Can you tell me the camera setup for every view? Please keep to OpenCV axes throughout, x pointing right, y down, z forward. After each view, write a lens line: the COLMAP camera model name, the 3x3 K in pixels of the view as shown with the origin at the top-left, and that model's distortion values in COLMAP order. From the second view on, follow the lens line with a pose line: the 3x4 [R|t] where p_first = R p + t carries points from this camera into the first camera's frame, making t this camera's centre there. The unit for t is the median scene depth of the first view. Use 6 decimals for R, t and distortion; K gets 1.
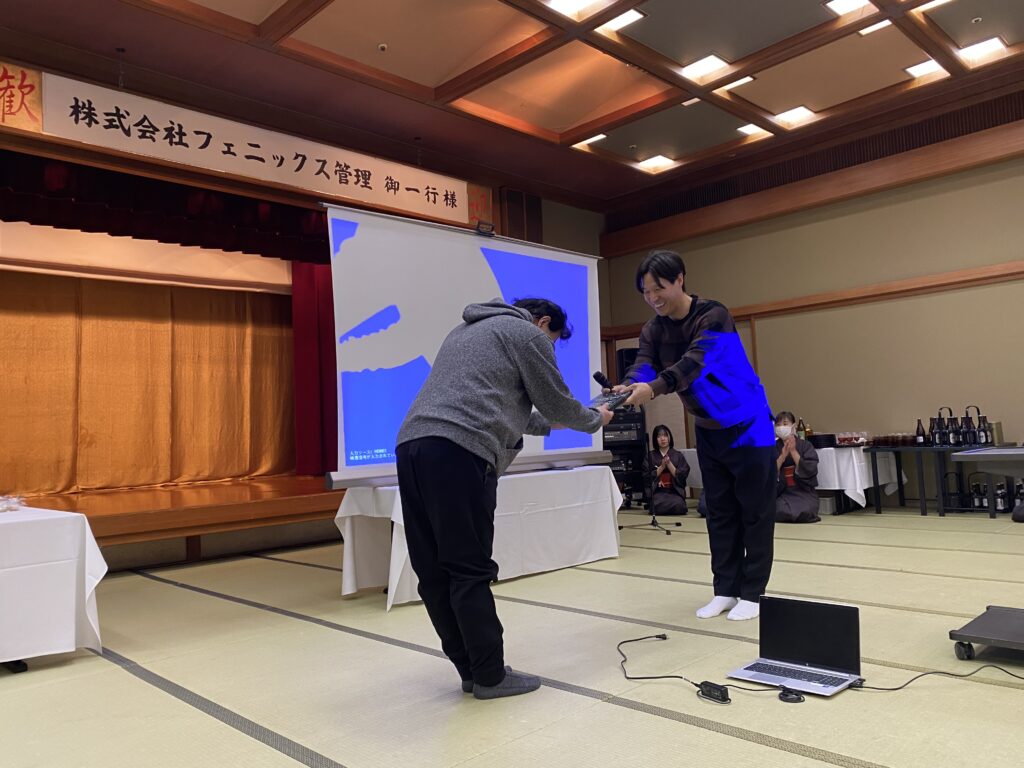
lens RADIAL K [[784.8, 0, 504.1], [0, 784.8, 377.2], [0, 0, 1]] dist [0.029502, -0.040290]
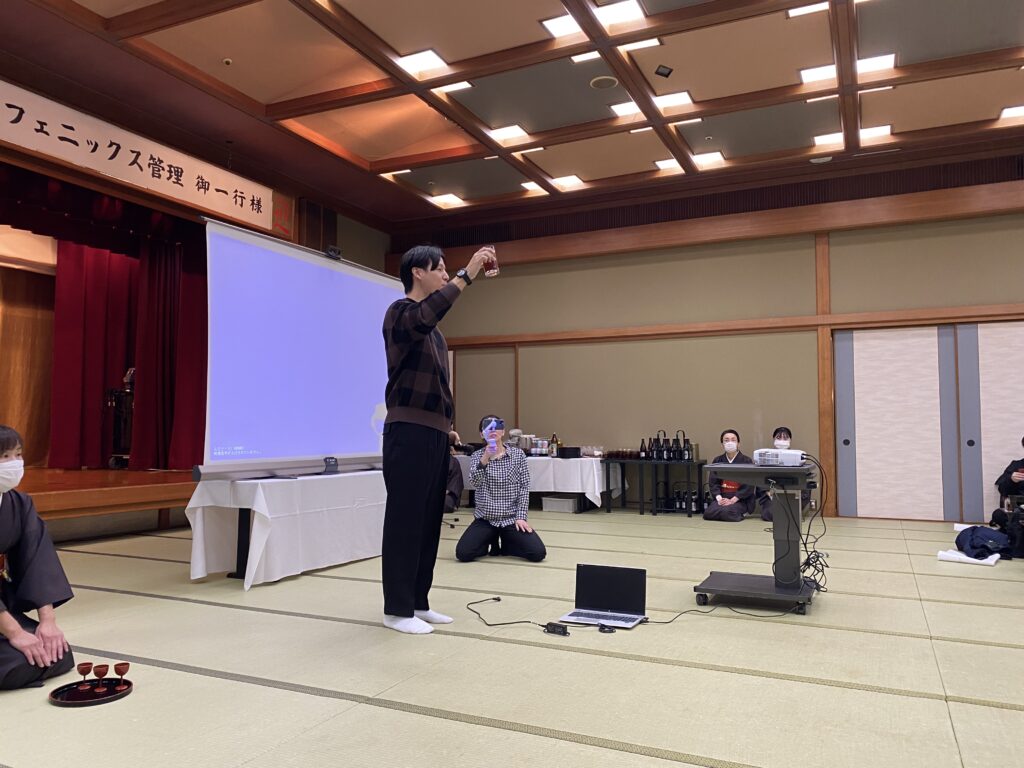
lens RADIAL K [[784.8, 0, 508.1], [0, 784.8, 389.6], [0, 0, 1]] dist [0.029502, -0.040290]
pose [[0.933552, 0.066664, 0.352188, -0.130333], [-0.070386, 0.997517, -0.002243, -0.007366], [-0.351463, -0.022695, 0.935927, -0.106272]]
